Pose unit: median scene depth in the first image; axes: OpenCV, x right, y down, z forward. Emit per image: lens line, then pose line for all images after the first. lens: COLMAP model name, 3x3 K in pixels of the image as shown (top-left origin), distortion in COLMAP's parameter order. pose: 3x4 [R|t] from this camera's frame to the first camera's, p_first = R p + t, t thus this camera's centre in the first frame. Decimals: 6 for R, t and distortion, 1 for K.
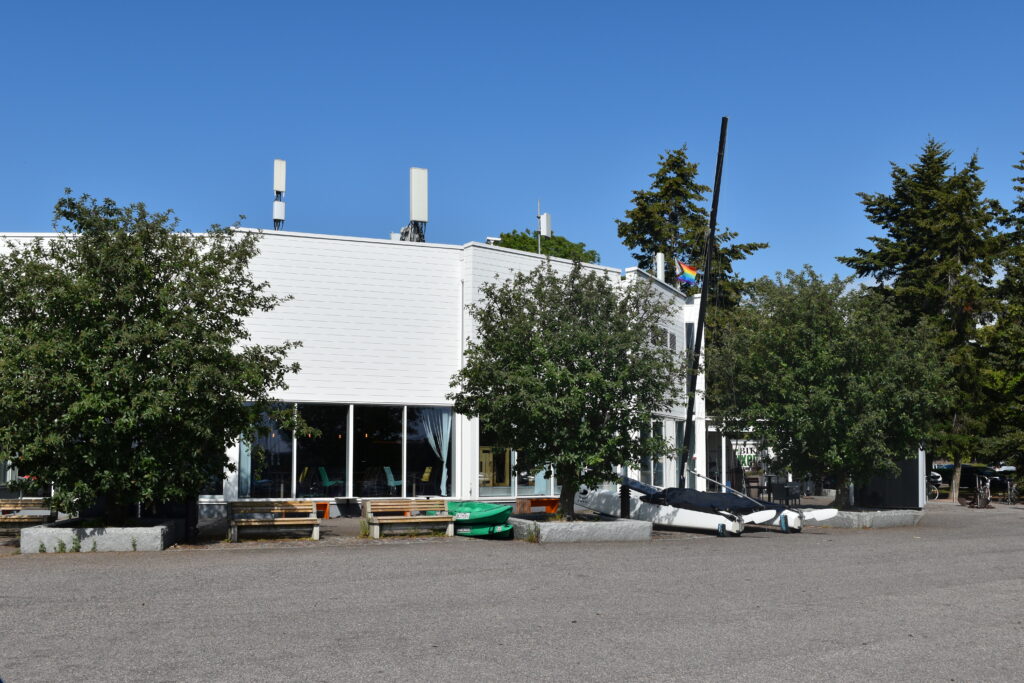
lens RADIAL K [[1180.7, 0, 512.0], [0, 1180.7, 341.5], [0, 0, 1]] dist [-0.034859, -0.034776]
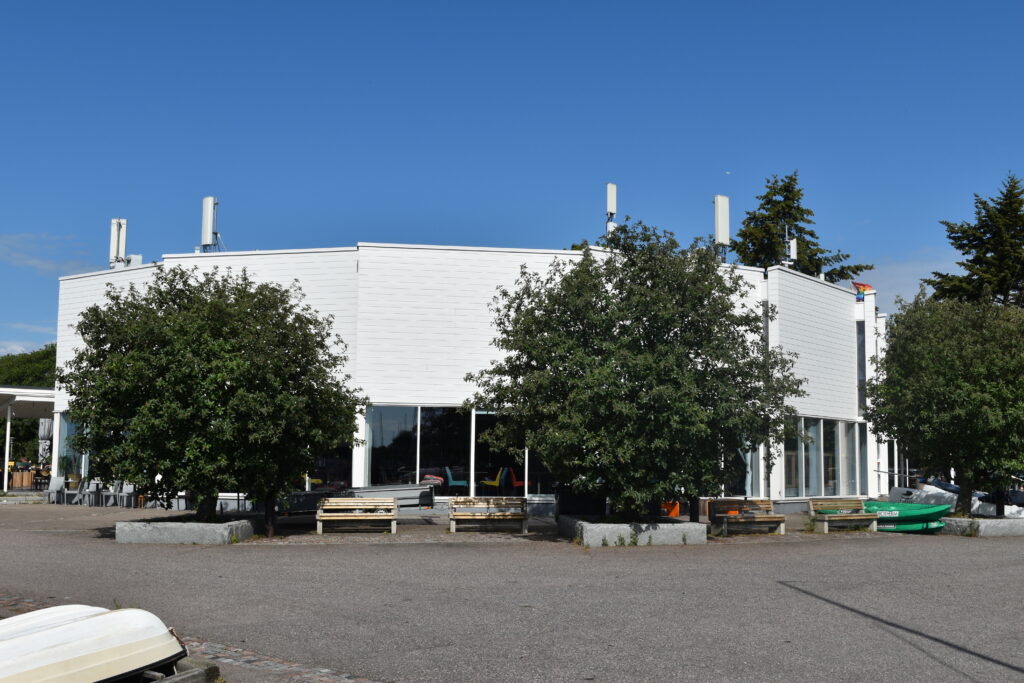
lens RADIAL K [[1180.7, 0, 512.0], [0, 1180.7, 341.5], [0, 0, 1]] dist [-0.034859, -0.034776]
pose [[0.992650, 0.022999, 0.118817, -0.399697], [-0.022892, 0.999735, -0.002261, -0.005200], [-0.118837, -0.000476, 0.992914, -0.059288]]
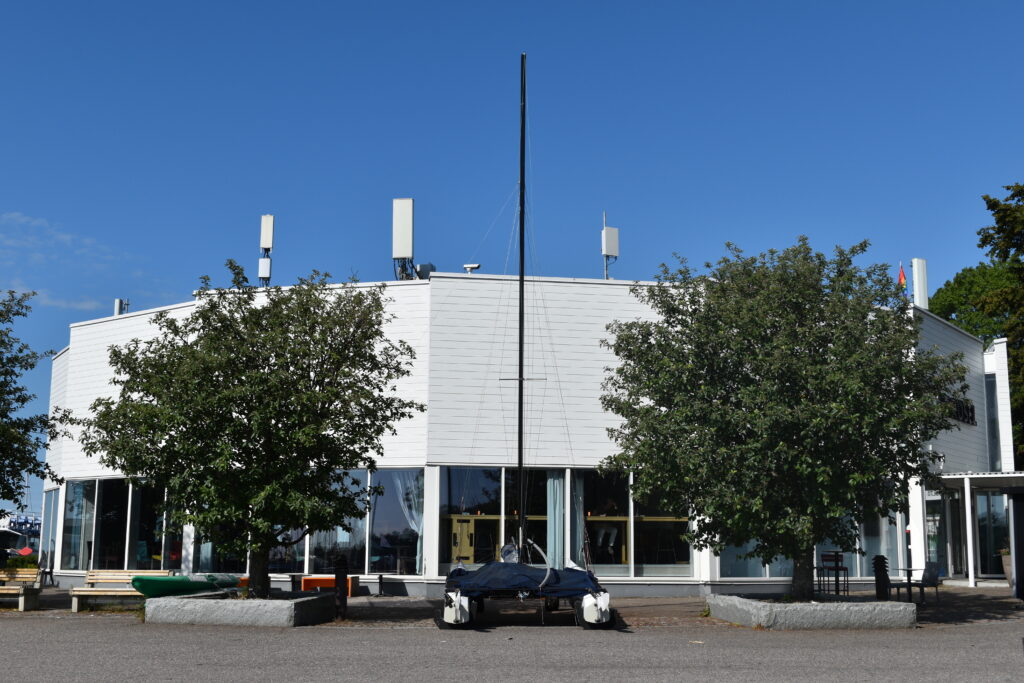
lens RADIAL K [[1180.7, 0, 512.0], [0, 1180.7, 341.5], [0, 0, 1]] dist [-0.034859, -0.034776]
pose [[0.790945, -0.103583, -0.603056, 0.509539], [0.055753, 0.993668, -0.097552, 0.050398], [0.609342, 0.043536, 0.791711, 0.355649]]
